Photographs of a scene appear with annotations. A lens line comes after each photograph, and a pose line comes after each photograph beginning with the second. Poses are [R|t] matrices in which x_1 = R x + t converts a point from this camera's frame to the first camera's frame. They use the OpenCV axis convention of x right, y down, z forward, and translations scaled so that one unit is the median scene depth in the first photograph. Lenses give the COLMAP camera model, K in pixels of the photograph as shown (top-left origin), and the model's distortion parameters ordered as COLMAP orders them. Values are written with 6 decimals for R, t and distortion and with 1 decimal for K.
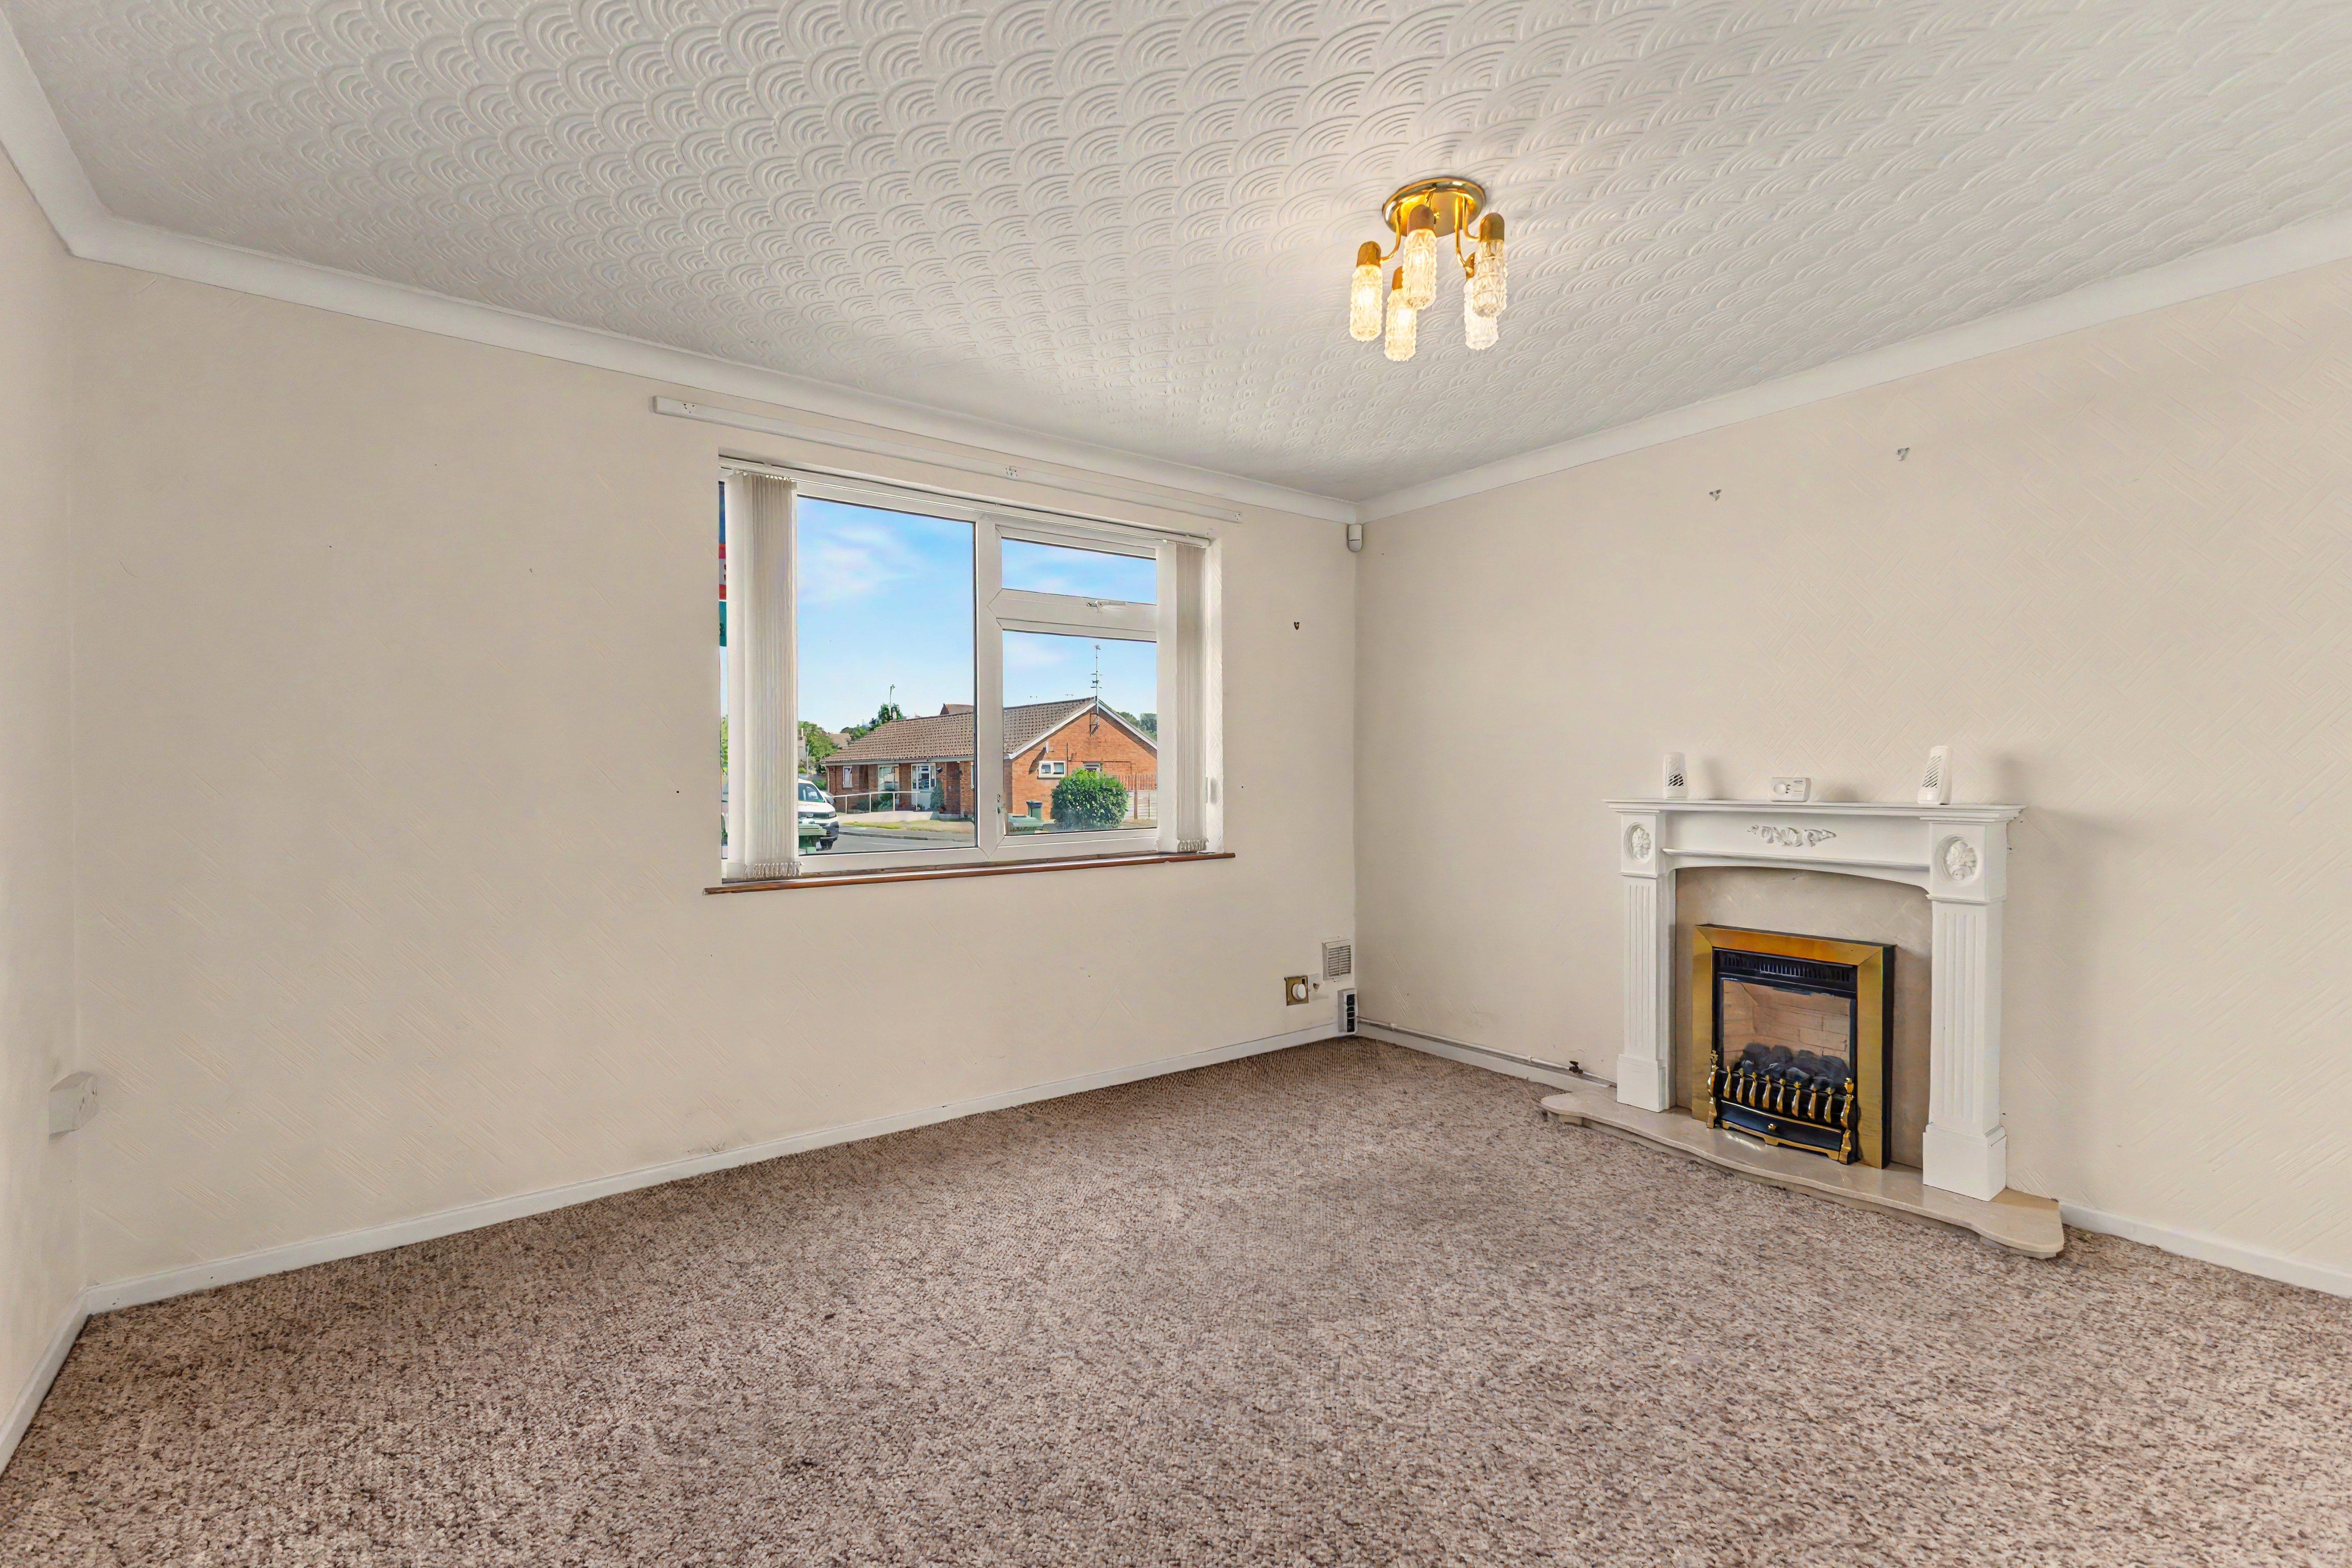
lens RADIAL K [[1034.7, 0, 1198.7], [0, 1034.7, 804.9], [0, 0, 1]] dist [0.011409, -0.001057]
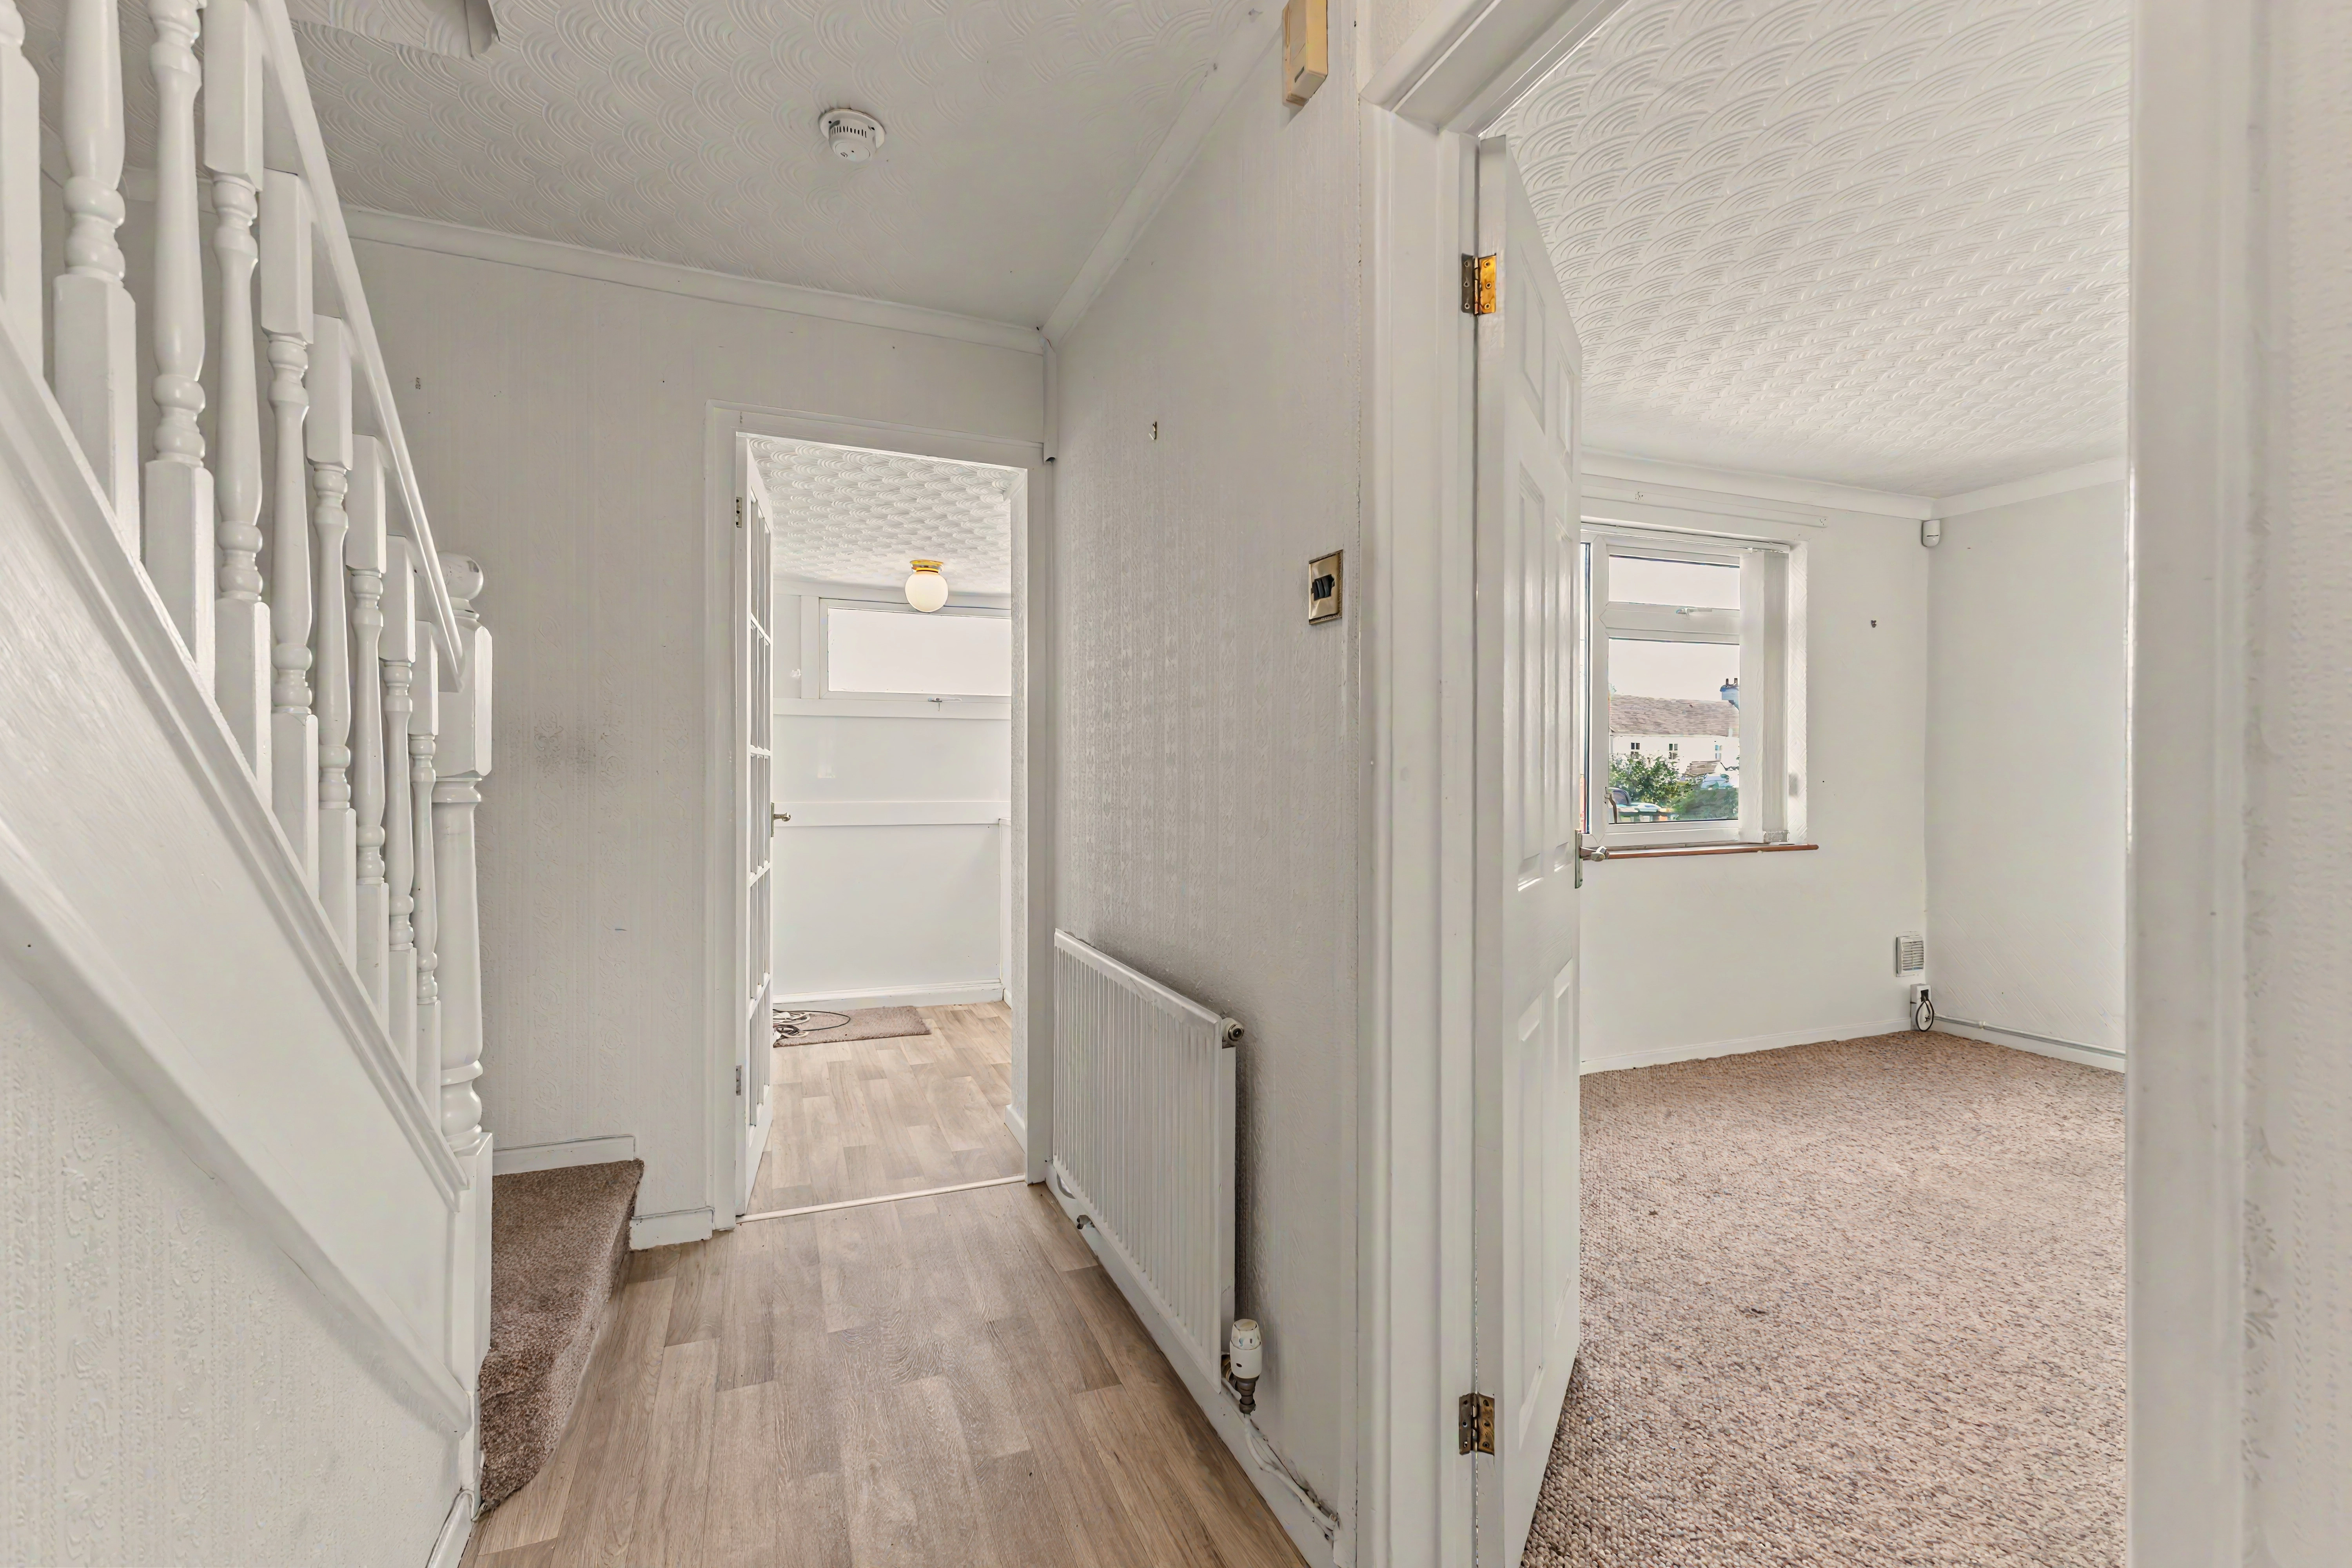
lens RADIAL K [[1034.7, 0, 1187.0], [0, 1034.7, 787.1], [0, 0, 1]] dist [0.011409, -0.001057]
pose [[0.964025, 0.006077, -0.265742, -0.403176], [-0.010021, 0.999859, -0.013488, 0.012204], [0.265623, 0.015666, 0.963950, -0.231595]]
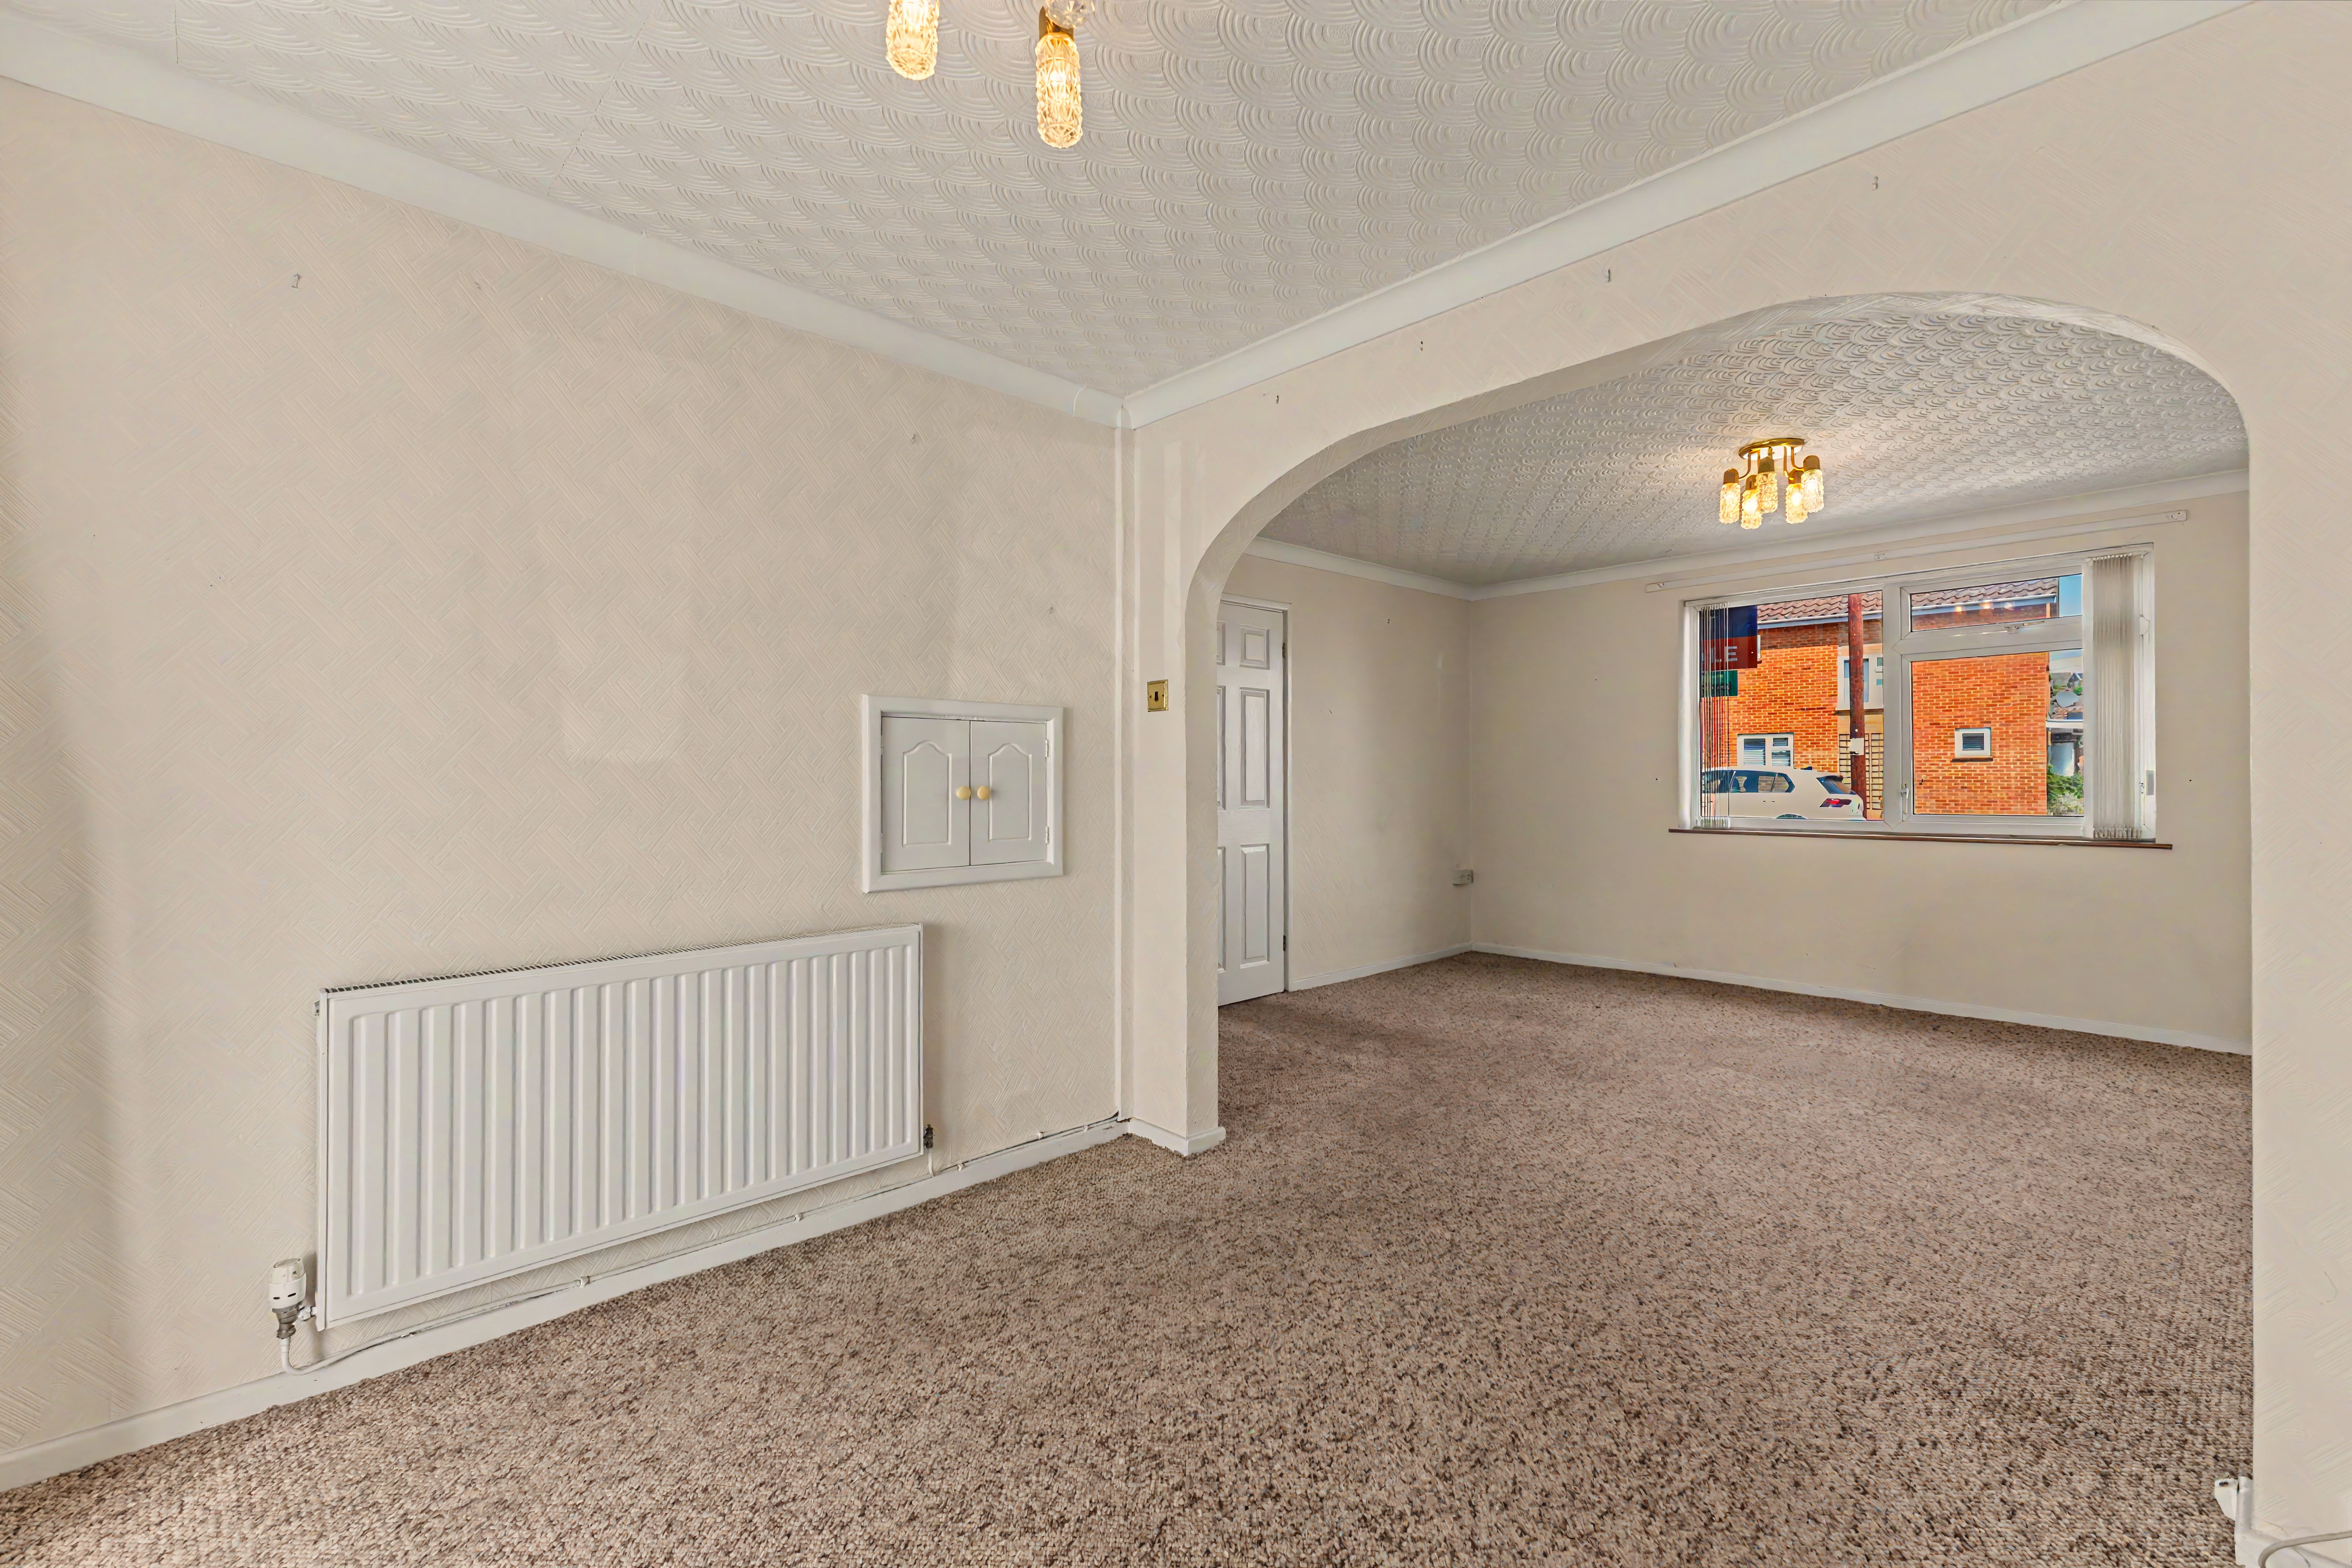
lens RADIAL K [[1034.7, 0, 1170.7], [0, 1034.7, 774.6], [0, 0, 1]] dist [0.011409, -0.001057]
pose [[0.102453, 0.003583, -0.994731, 1.312054], [-0.022600, 0.999744, 0.001274, -0.003011], [0.994481, 0.022350, 0.102508, -0.134550]]
